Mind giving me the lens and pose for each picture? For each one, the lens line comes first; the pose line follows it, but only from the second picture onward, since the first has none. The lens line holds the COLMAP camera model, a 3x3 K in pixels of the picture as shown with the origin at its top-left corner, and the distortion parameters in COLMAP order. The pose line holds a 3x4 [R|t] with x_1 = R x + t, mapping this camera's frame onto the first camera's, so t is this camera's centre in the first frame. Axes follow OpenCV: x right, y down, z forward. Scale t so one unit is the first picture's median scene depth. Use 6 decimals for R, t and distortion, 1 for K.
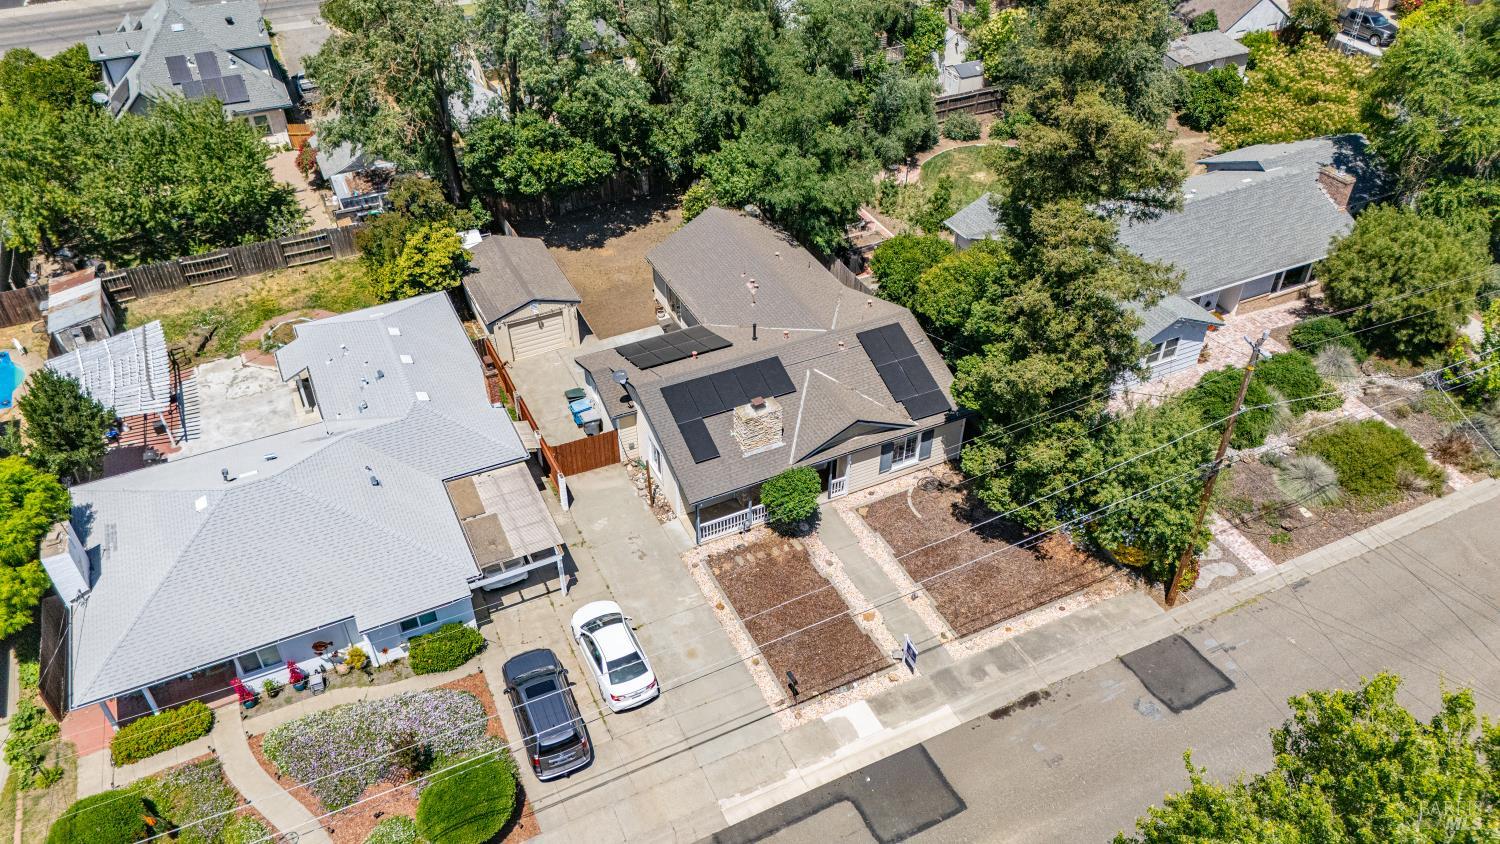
lens RADIAL K [[1097.8, 0, 750.0], [0, 1097.8, 422.0], [0, 0, 1]] dist [0.079965, -0.075356]
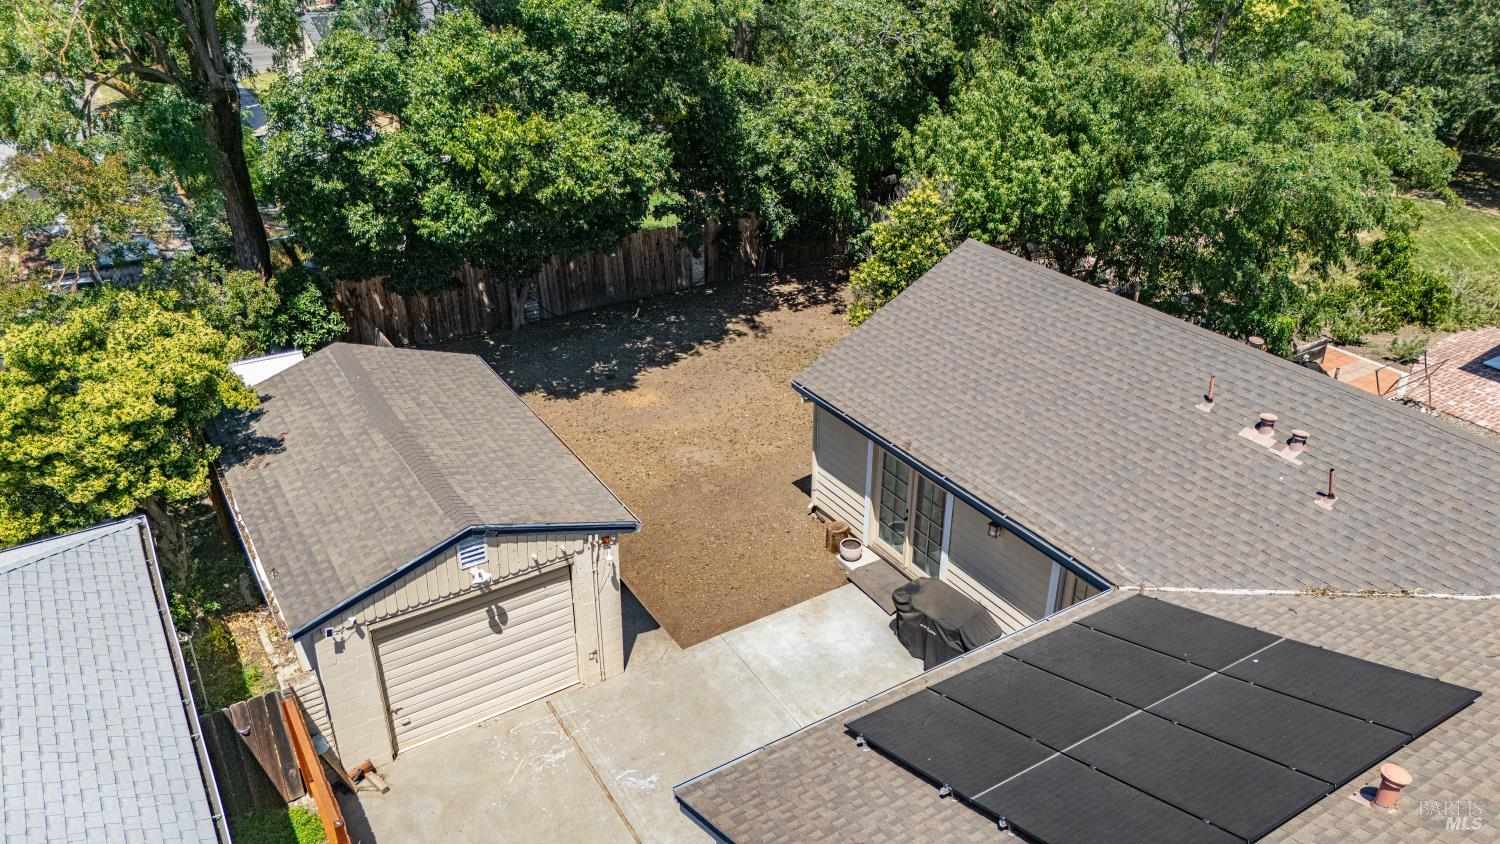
lens RADIAL K [[1065.0, 0, 750.0], [0, 1065.0, 422.0], [0, 0, 1]] dist [0.001940, 0.000562]
pose [[0.994440, -0.046554, 0.094451, -0.149548], [0.064221, 0.978970, -0.193632, -0.080797], [-0.083450, 0.198621, 0.976517, 0.724414]]
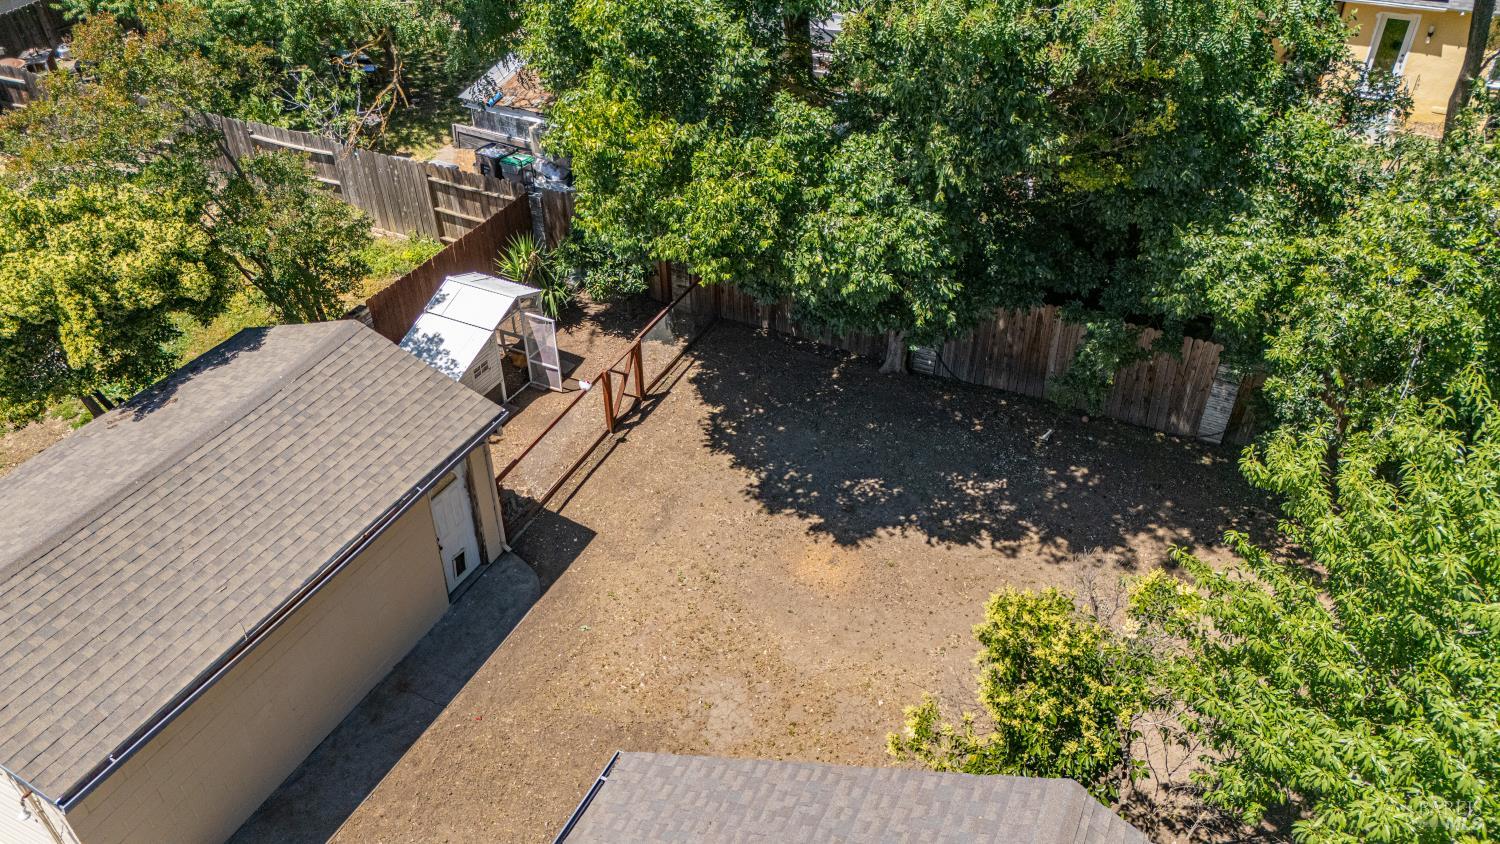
lens RADIAL K [[1097.8, 0, 750.0], [0, 1097.8, 422.0], [0, 0, 1]] dist [0.079965, -0.075356]
pose [[0.624487, 0.461795, -0.629890, 0.005380], [-0.491268, 0.859212, 0.142866, -0.247715], [0.607183, 0.220227, 0.763432, 0.914802]]
